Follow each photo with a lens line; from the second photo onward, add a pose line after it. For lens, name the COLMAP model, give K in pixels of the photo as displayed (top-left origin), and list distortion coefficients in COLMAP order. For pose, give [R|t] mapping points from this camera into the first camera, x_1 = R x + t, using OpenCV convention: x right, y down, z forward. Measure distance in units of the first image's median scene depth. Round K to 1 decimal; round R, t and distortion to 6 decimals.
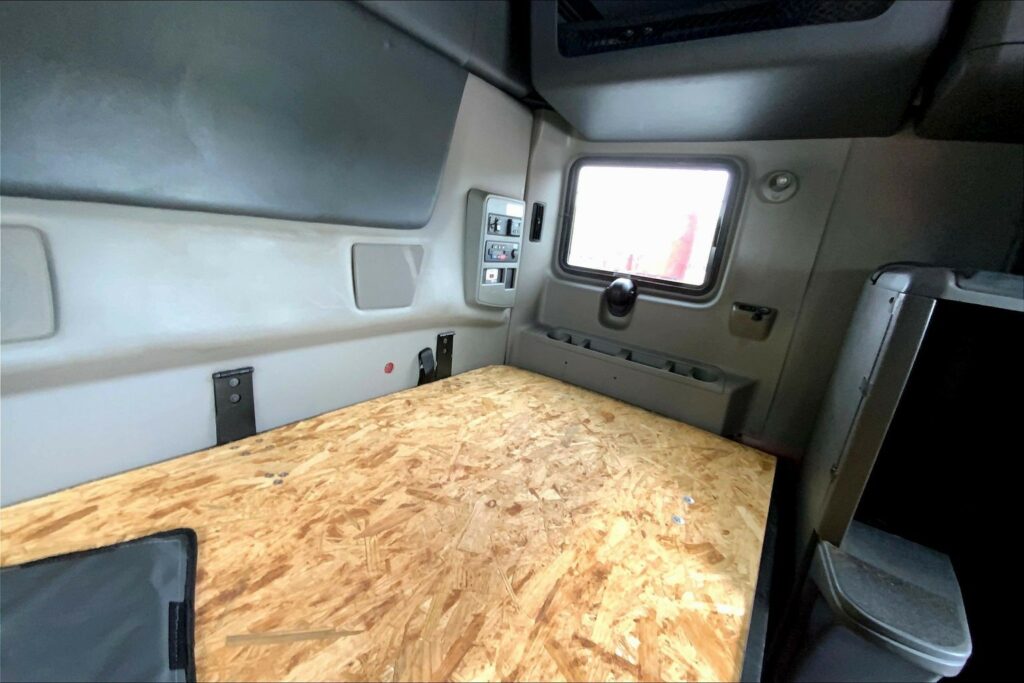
lens RADIAL K [[418.5, 0, 512.0], [0, 418.5, 341.5], [0, 0, 1]] dist [0.001230, -0.000132]
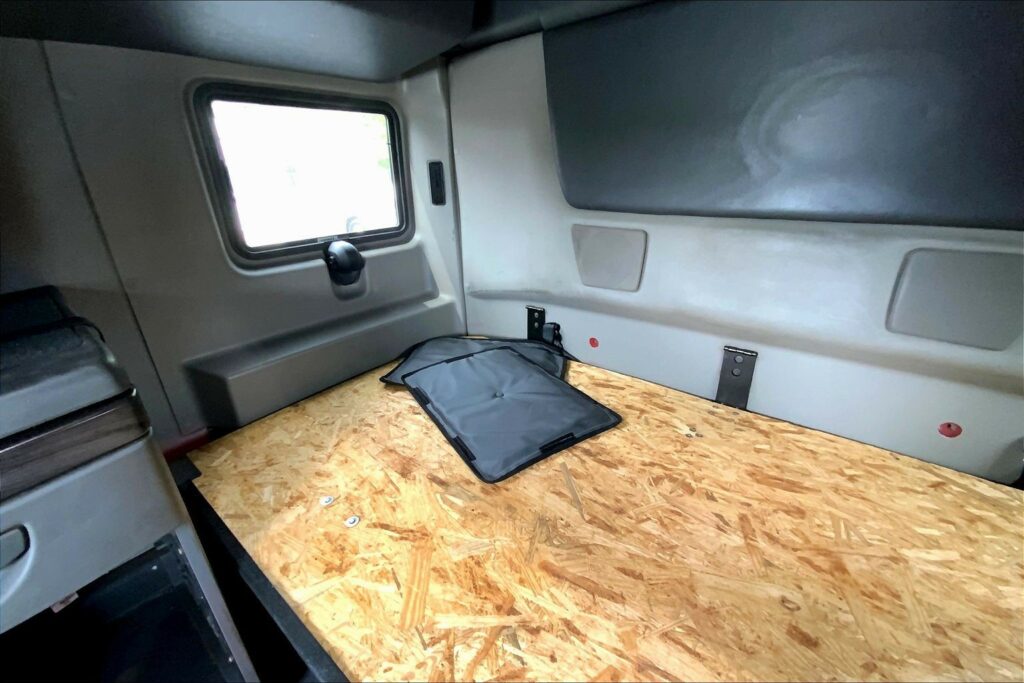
lens RADIAL K [[418.5, 0, 512.0], [0, 418.5, 341.5], [0, 0, 1]] dist [0.001230, -0.000132]
pose [[-0.064634, 0.262387, -0.962796, 0.639386], [-0.240279, 0.932336, 0.270216, -0.145036], [0.968550, 0.248804, 0.002786, 0.444989]]
